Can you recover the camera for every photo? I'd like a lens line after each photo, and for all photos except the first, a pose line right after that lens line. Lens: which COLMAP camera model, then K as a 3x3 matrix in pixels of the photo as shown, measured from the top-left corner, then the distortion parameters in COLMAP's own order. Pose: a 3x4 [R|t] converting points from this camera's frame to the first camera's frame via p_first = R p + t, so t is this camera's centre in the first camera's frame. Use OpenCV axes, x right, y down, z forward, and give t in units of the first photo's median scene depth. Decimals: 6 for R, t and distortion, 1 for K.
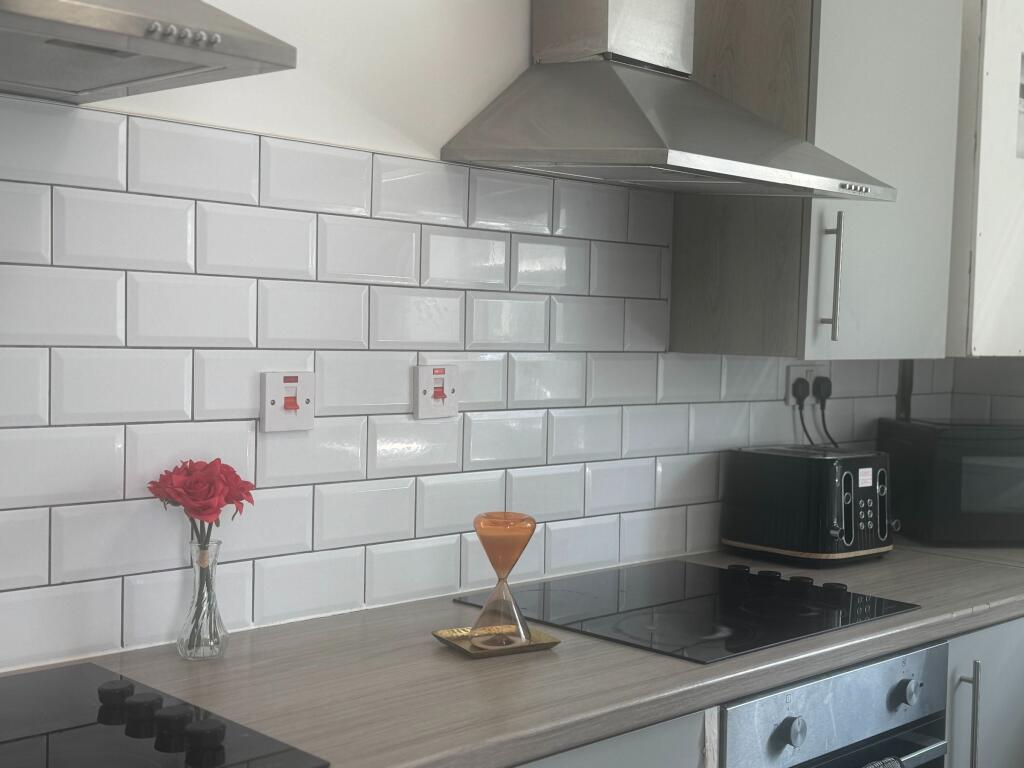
lens RADIAL K [[1284.8, 0, 512.0], [0, 1284.8, 384.0], [0, 0, 1]] dist [0.077825, -0.022783]
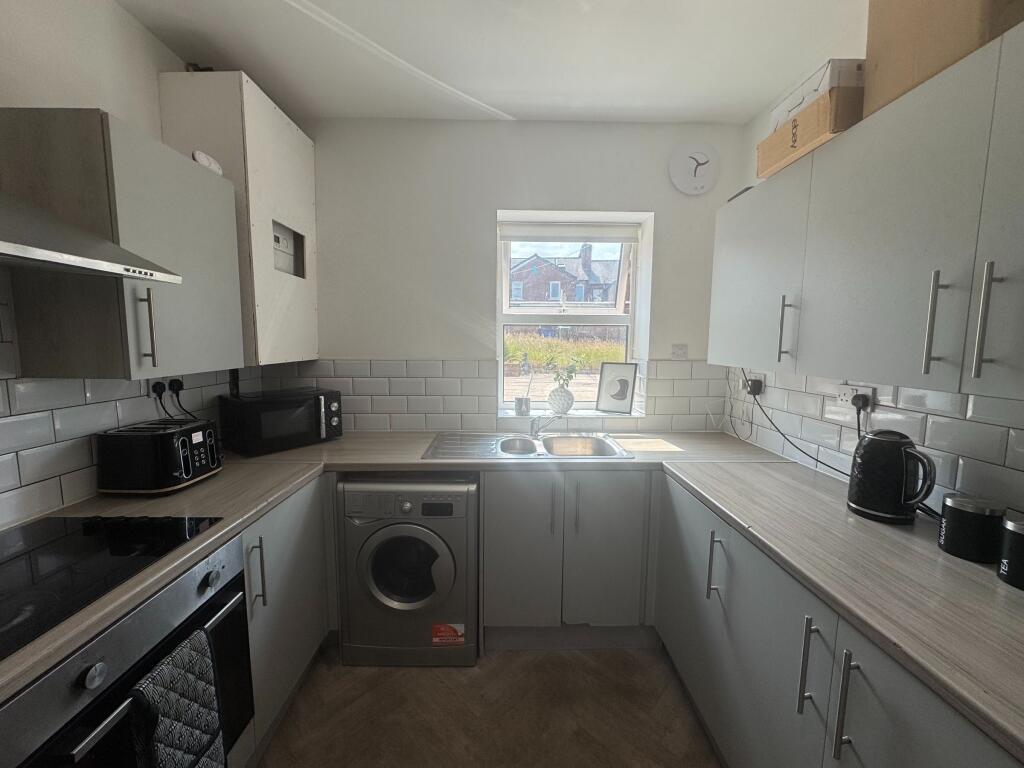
lens RADIAL K [[413.8, 0, 512.0], [0, 413.8, 384.0], [0, 0, 1]] dist [0.000227, 0.000536]
pose [[0.684236, -0.095398, 0.722994, 0.161832], [0.043100, 0.994964, 0.090495, -0.036665], [-0.727986, -0.030759, 0.684902, 0.277657]]
